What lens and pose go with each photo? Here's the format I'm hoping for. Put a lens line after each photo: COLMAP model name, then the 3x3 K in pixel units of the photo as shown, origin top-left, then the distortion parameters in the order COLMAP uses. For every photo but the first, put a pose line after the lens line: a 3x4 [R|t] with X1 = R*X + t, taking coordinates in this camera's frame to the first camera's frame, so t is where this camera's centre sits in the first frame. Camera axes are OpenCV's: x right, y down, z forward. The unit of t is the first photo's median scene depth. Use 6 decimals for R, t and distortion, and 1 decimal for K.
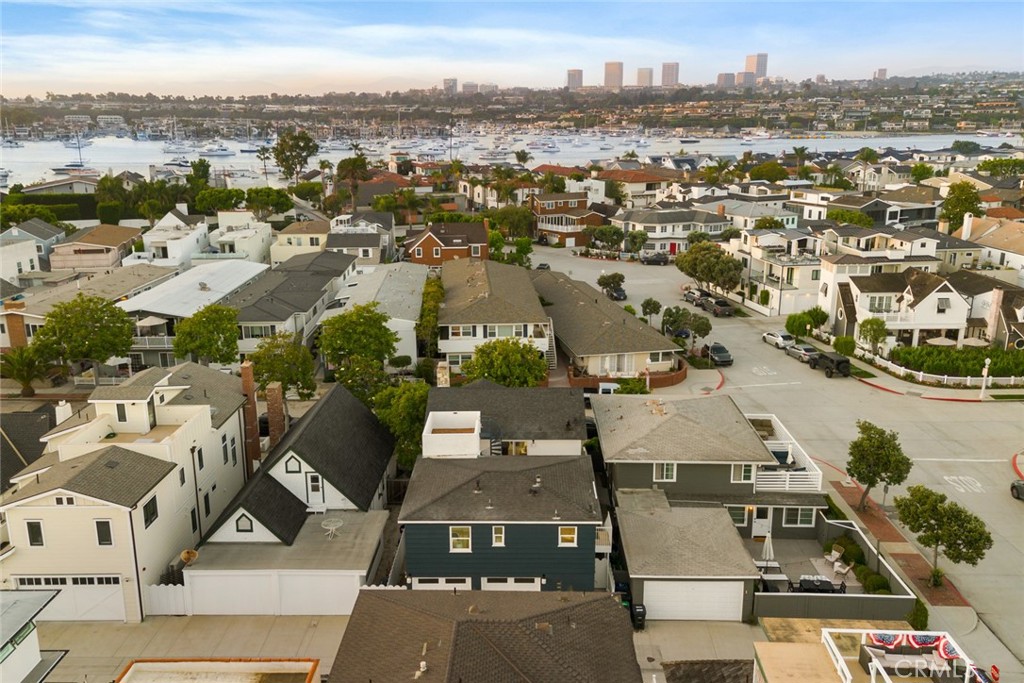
lens RADIAL K [[848.2, 0, 515.3], [0, 848.2, 340.1], [0, 0, 1]] dist [0.104967, -0.089100]
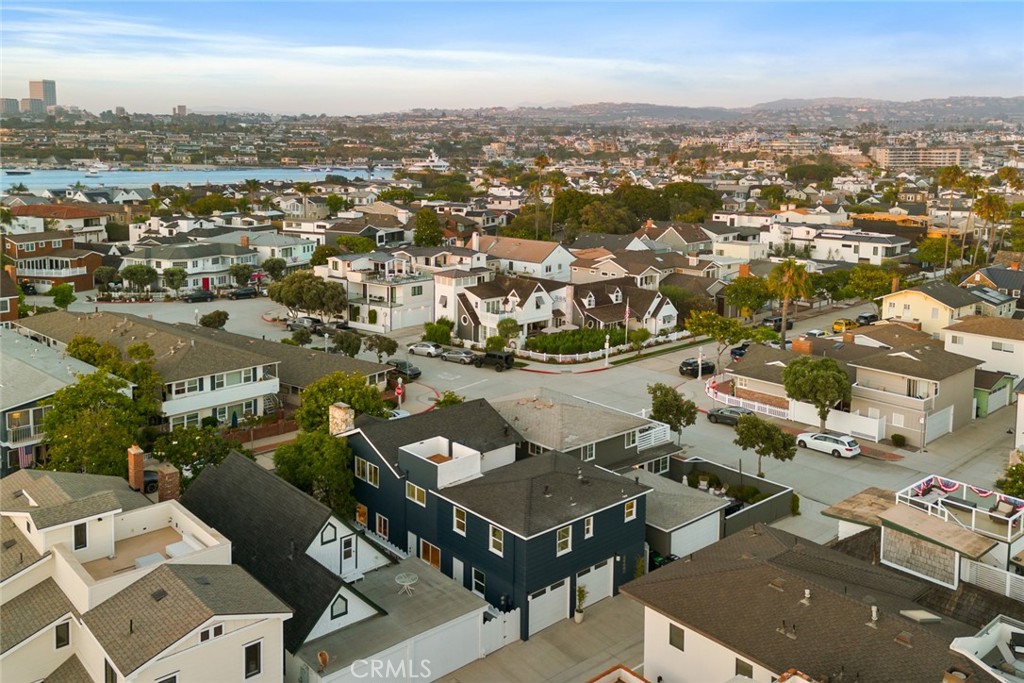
lens RADIAL K [[848.2, 0, 515.3], [0, 848.2, 340.1], [0, 0, 1]] dist [0.104967, -0.089100]
pose [[0.739533, -0.138665, 0.658683, -0.264697], [0.162738, 0.986354, 0.024932, -0.016997], [-0.653152, 0.088754, 0.752008, 0.075381]]
